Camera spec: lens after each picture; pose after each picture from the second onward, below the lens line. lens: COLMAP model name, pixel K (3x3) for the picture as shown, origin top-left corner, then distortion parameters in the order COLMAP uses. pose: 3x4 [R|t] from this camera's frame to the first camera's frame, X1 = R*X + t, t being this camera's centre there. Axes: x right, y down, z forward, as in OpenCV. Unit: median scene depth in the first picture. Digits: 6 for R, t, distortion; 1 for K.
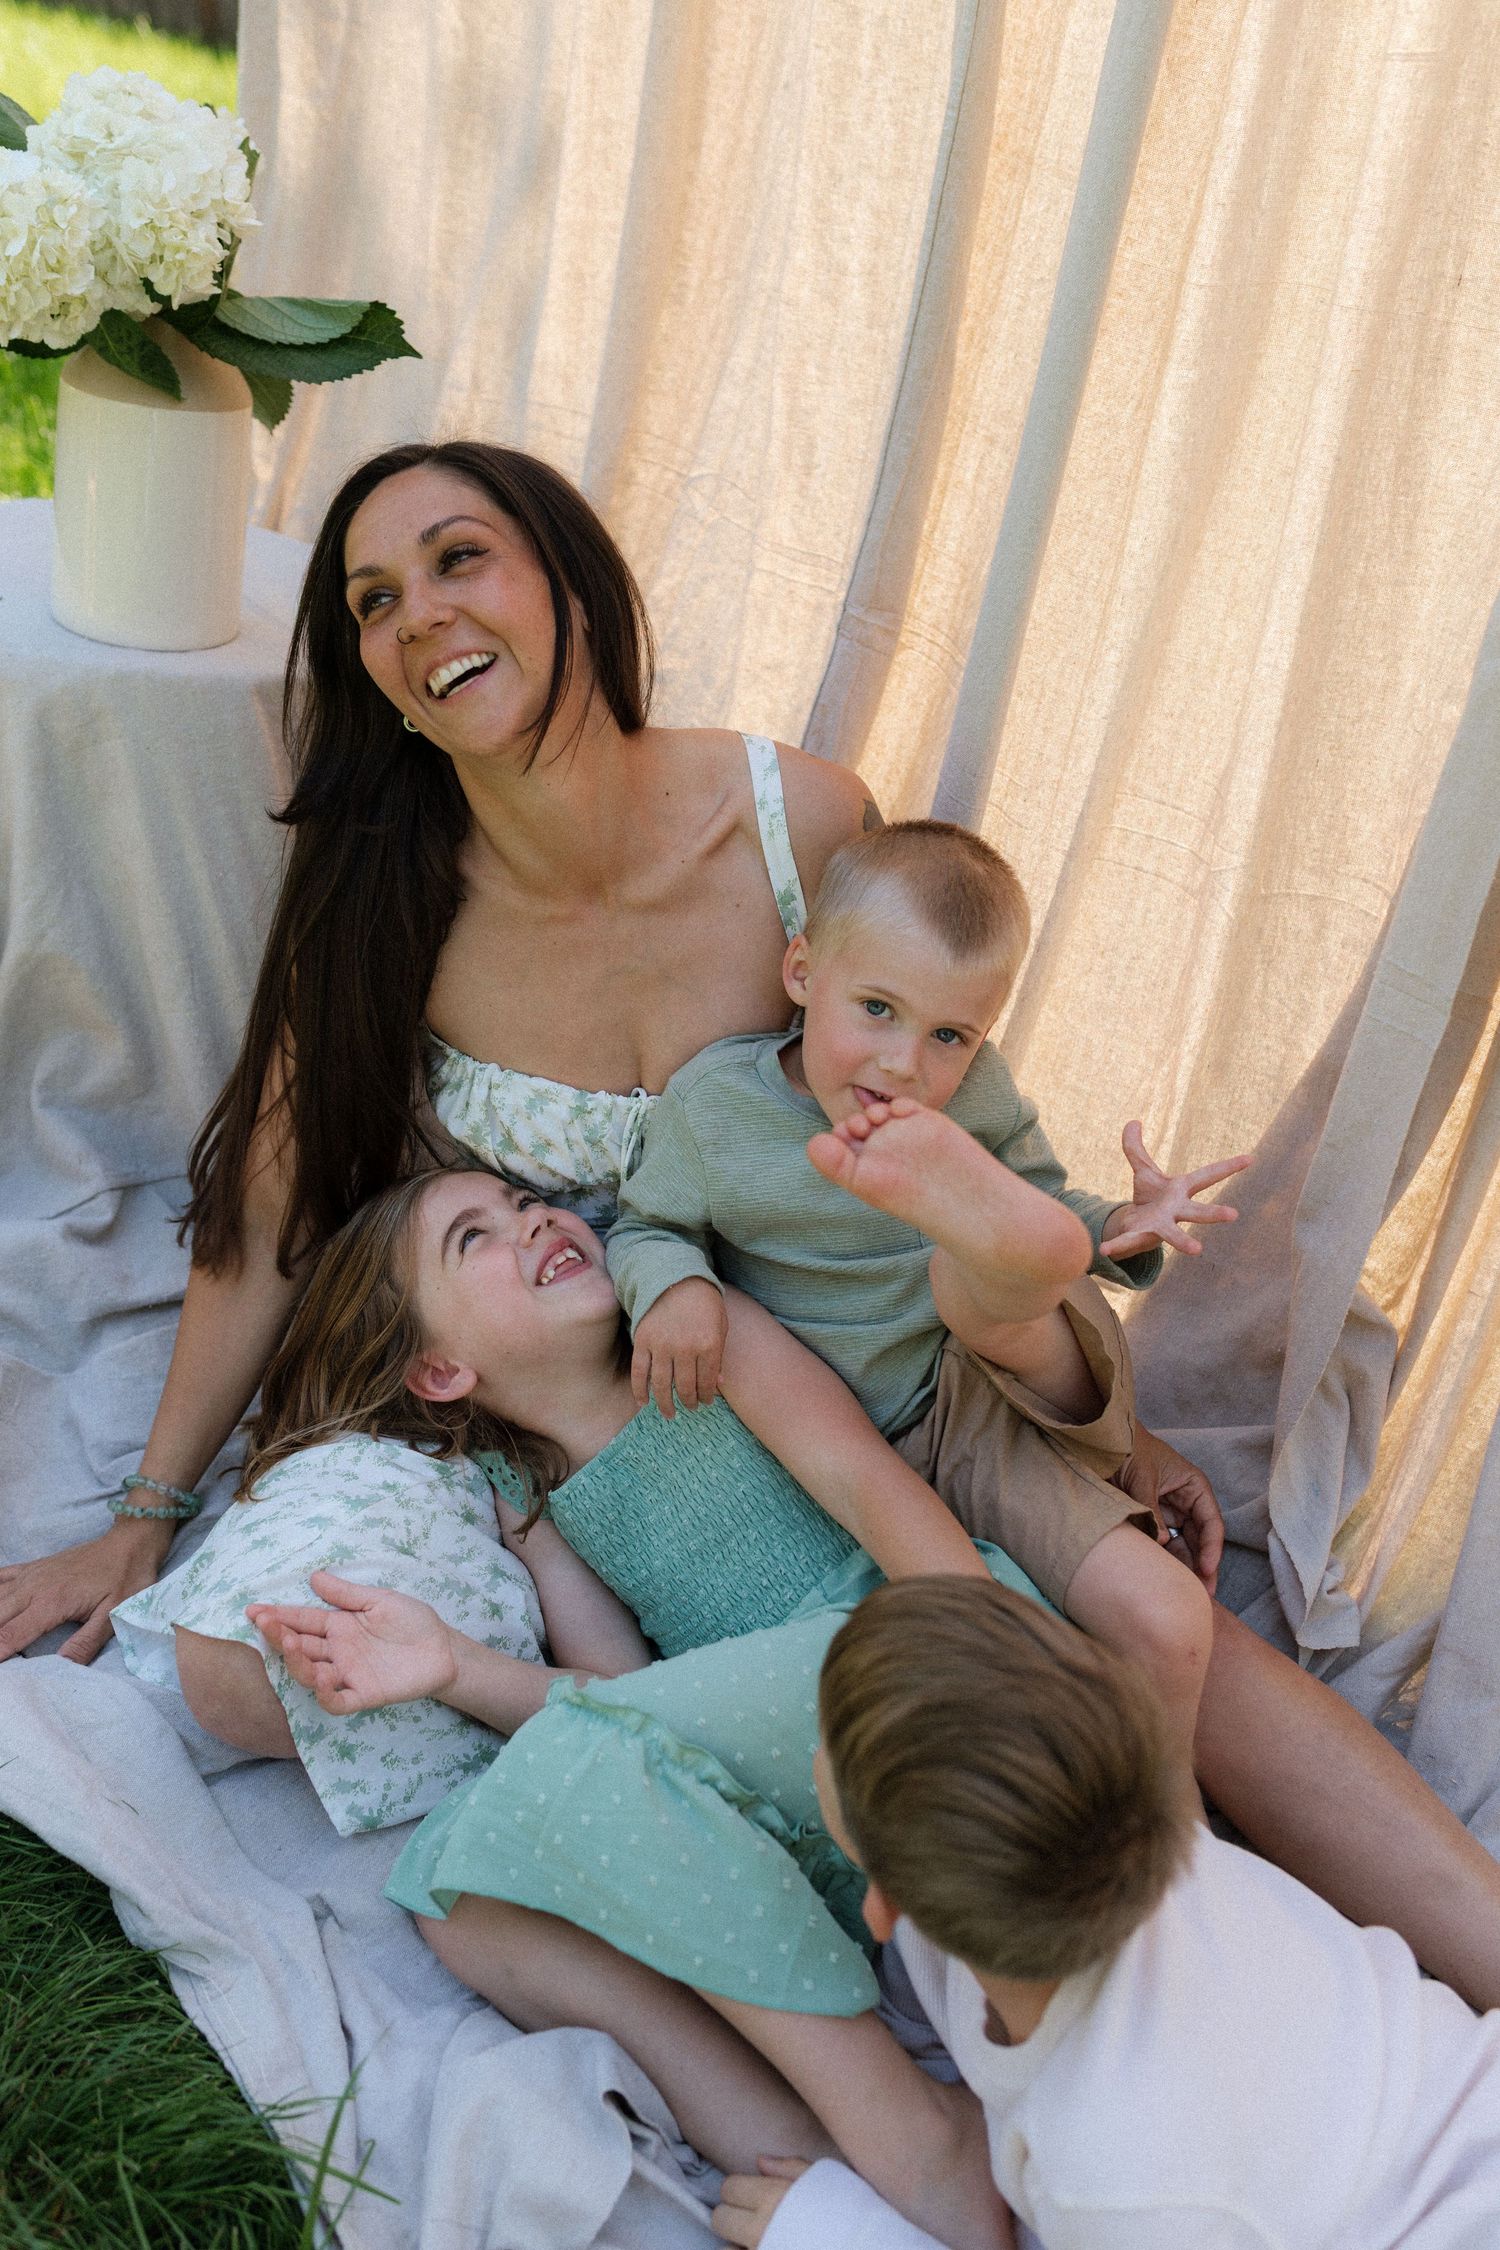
lens RADIAL K [[2095.2, 0, 730.7], [0, 2095.2, 1115.0], [0, 0, 1]] dist [-0.004961, 0.000000]
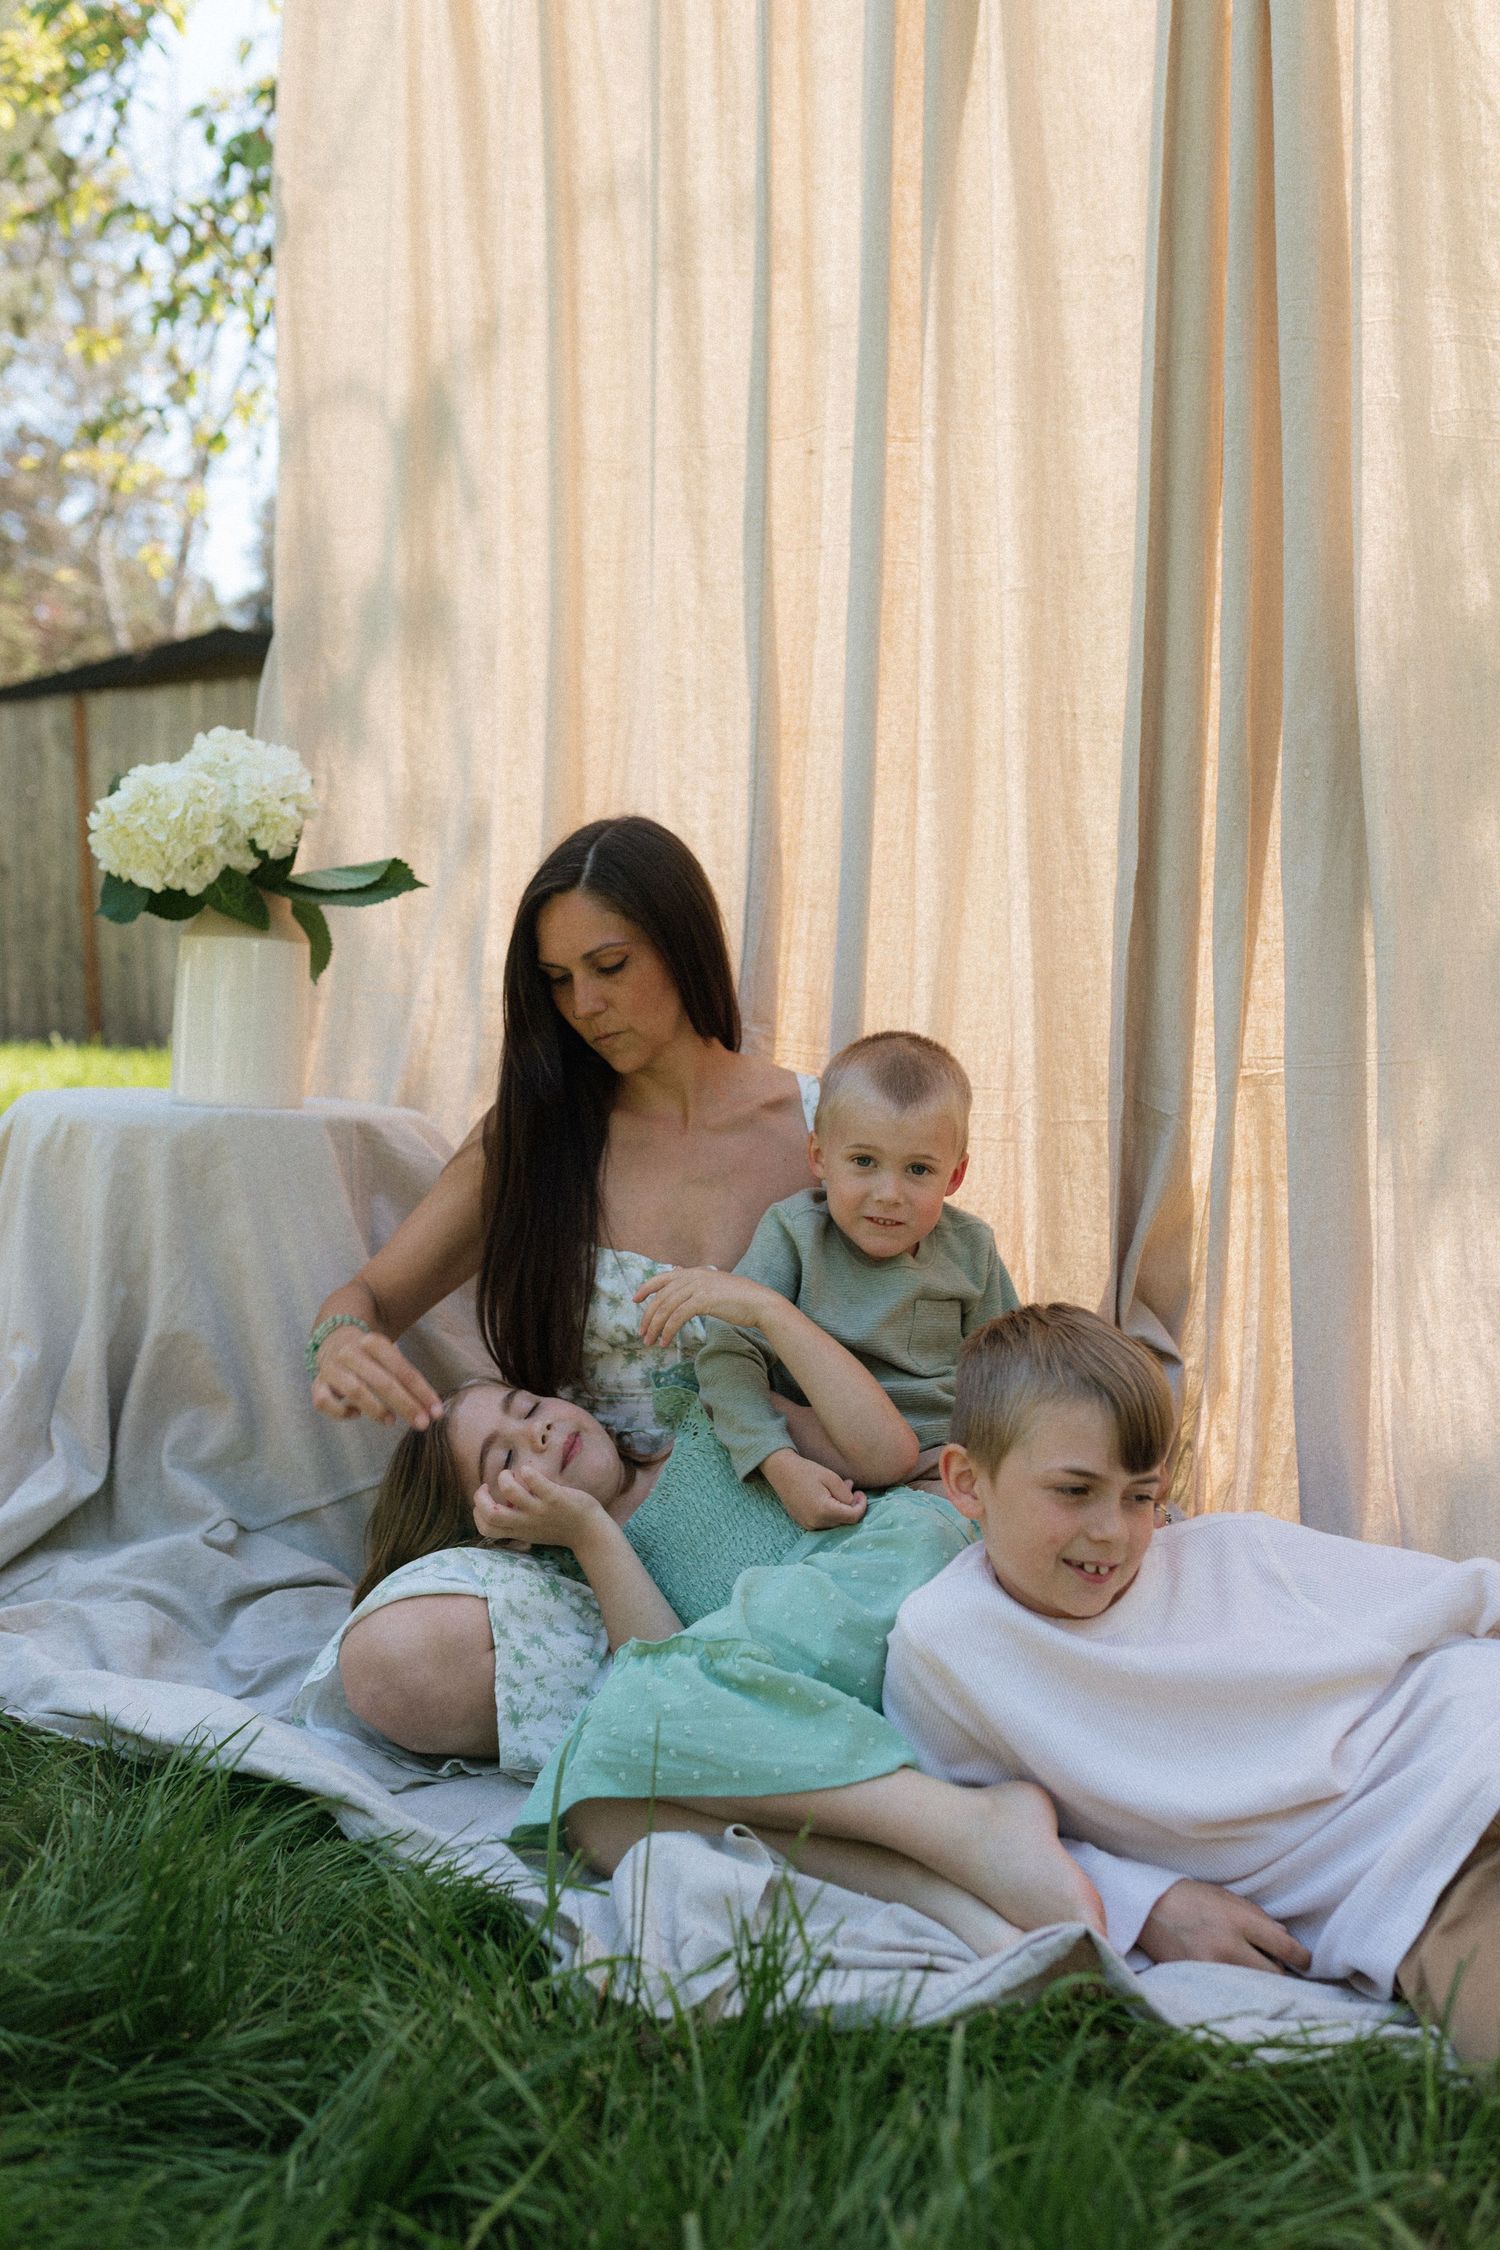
lens RADIAL K [[2095.2, 0, 761.9], [0, 2095.2, 1132.6], [0, 0, 1]] dist [-0.004961, 0.000000]
pose [[0.985450, -0.129456, 0.110133, -0.100993], [0.164147, 0.892973, -0.419112, 0.459618], [-0.044090, 0.431092, 0.901230, -0.282262]]
